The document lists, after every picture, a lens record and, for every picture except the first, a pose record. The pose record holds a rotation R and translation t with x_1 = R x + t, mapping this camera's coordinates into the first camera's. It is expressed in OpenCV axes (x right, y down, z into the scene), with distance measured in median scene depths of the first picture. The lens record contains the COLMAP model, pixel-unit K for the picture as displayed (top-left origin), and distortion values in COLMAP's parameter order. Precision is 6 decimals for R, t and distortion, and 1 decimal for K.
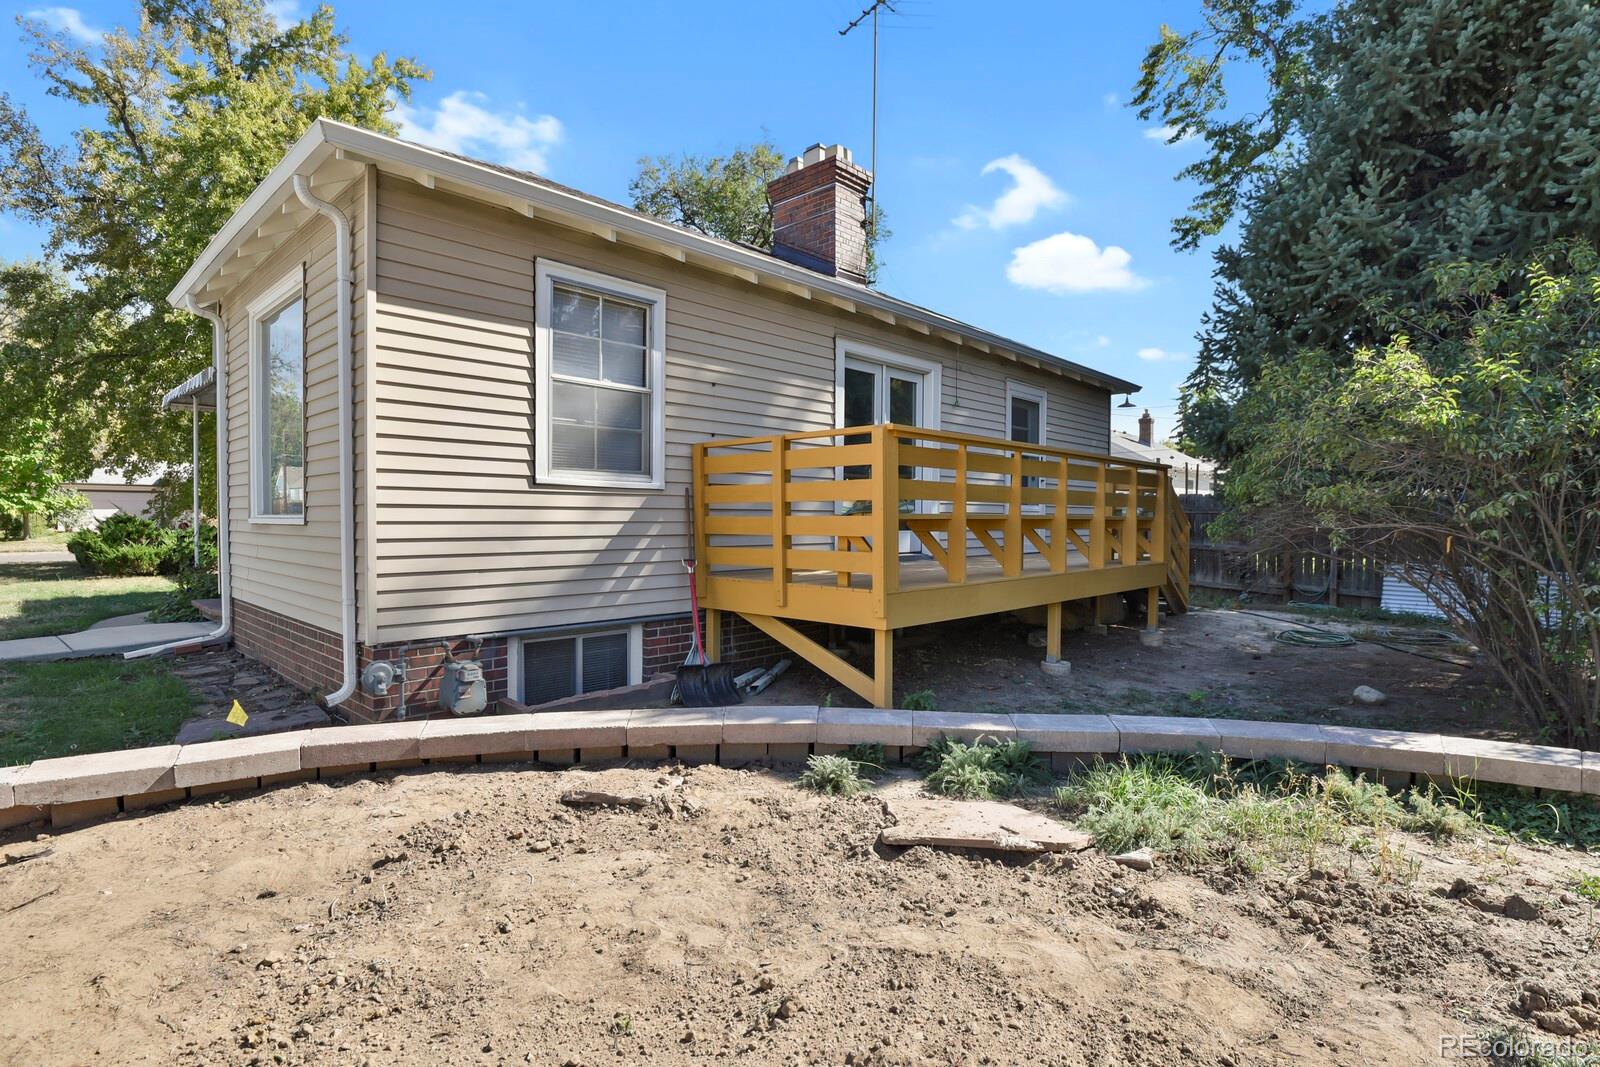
lens RADIAL K [[779.6, 0, 798.4], [0, 779.6, 532.1], [0, 0, 1]] dist [-0.021980, -0.002145]
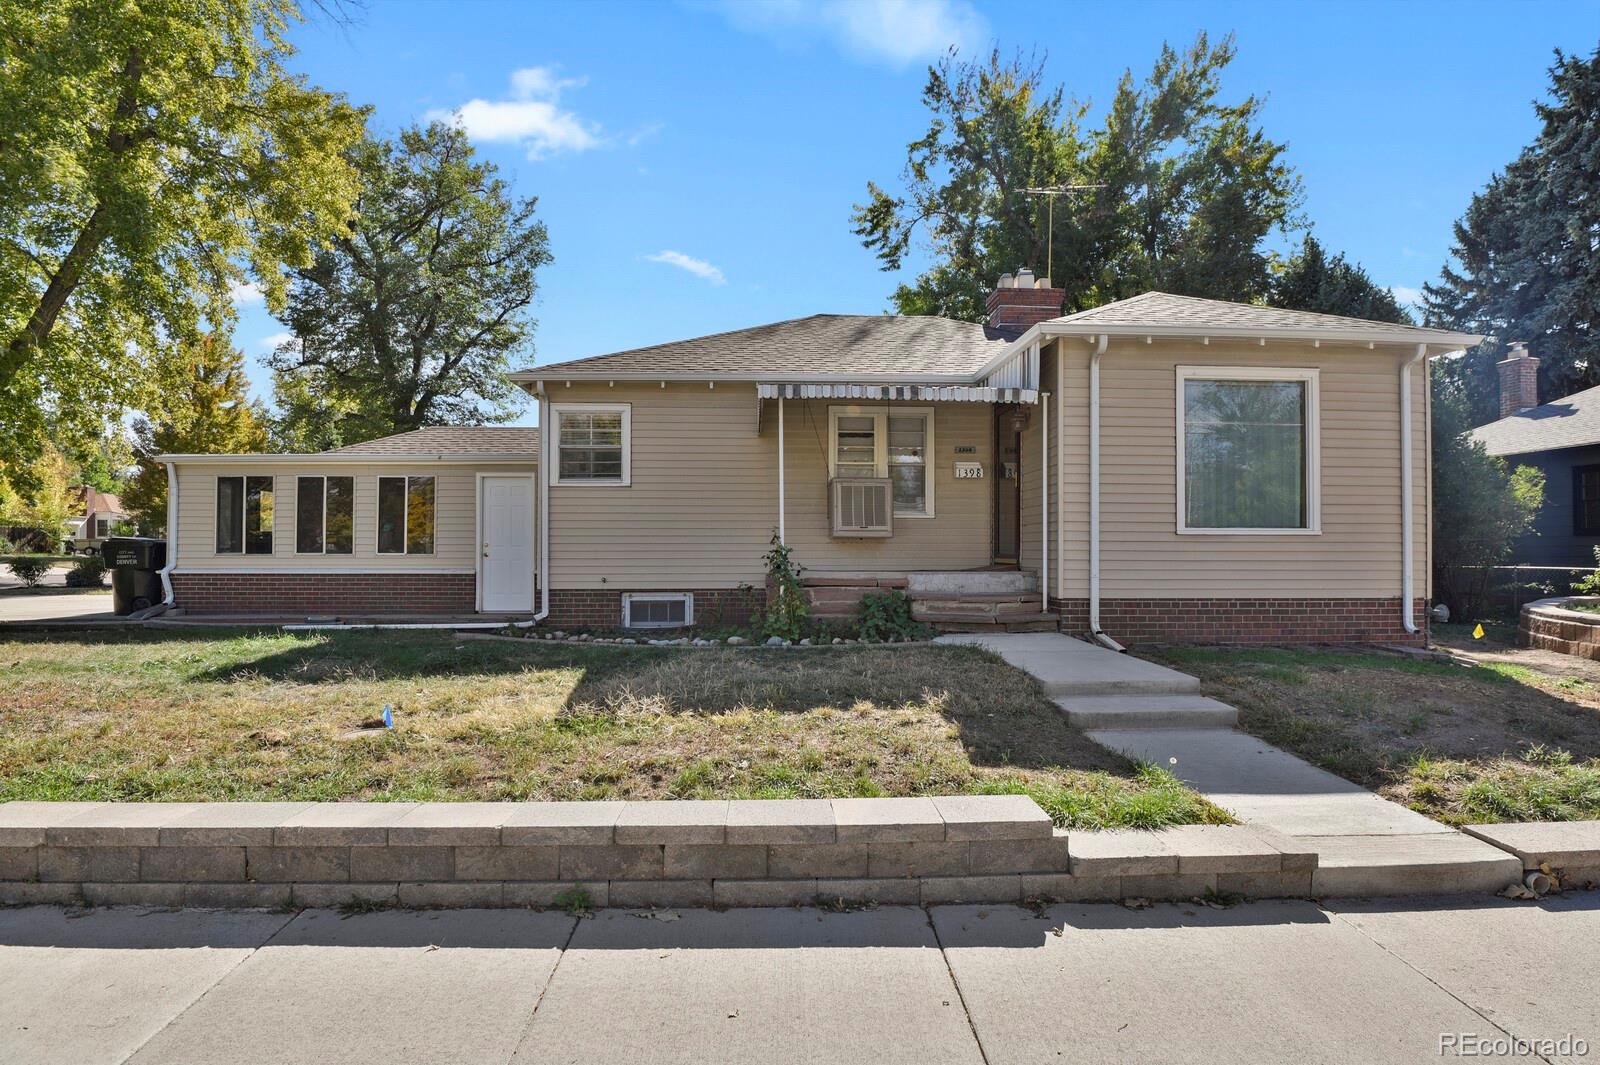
lens RADIAL K [[779.6, 0, 800.9], [0, 779.6, 536.5], [0, 0, 1]] dist [-0.021980, -0.002145]
pose [[0.689814, 0.010448, 0.723911, -1.788123], [0.013506, 0.999536, -0.027295, 0.017154], [-0.723860, 0.028606, 0.689353, 0.470022]]
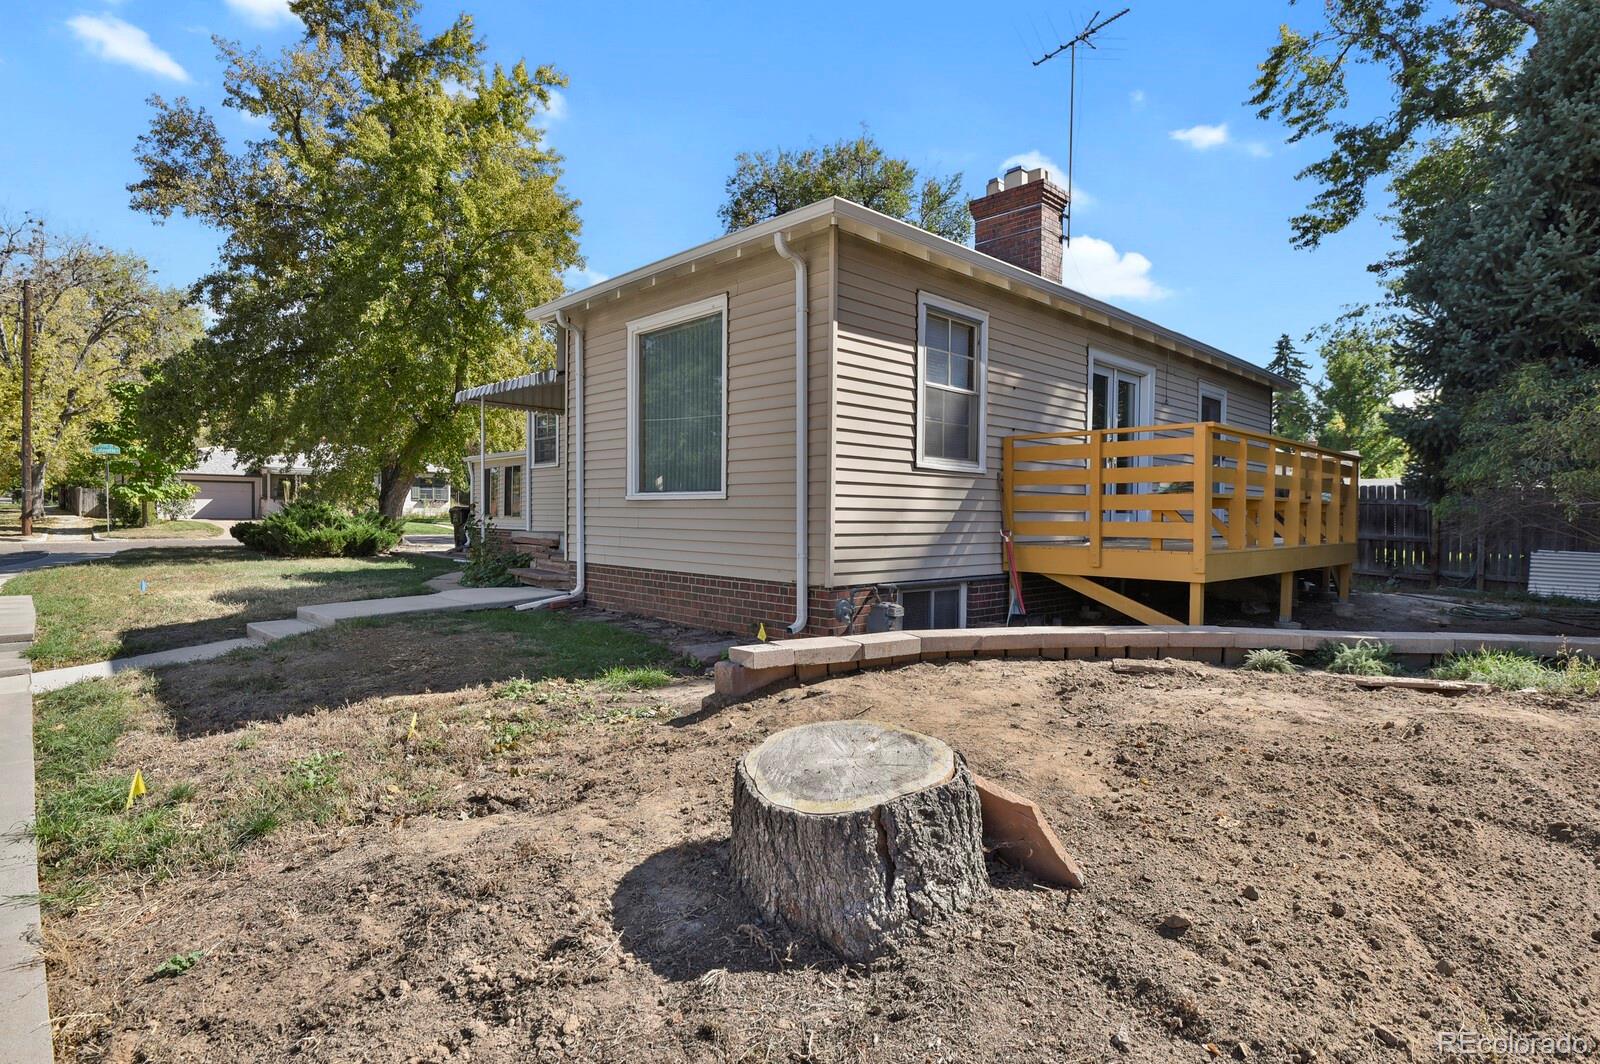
lens RADIAL K [[817.9, 0, 795.6], [0, 817.9, 532.0], [0, 0, 1]] dist [-0.020915, -0.002659]
pose [[0.999177, 0.007333, -0.039882, -0.354369], [-0.007221, 0.999970, 0.002938, 0.029945], [0.039902, -0.002648, 0.999200, -0.256577]]
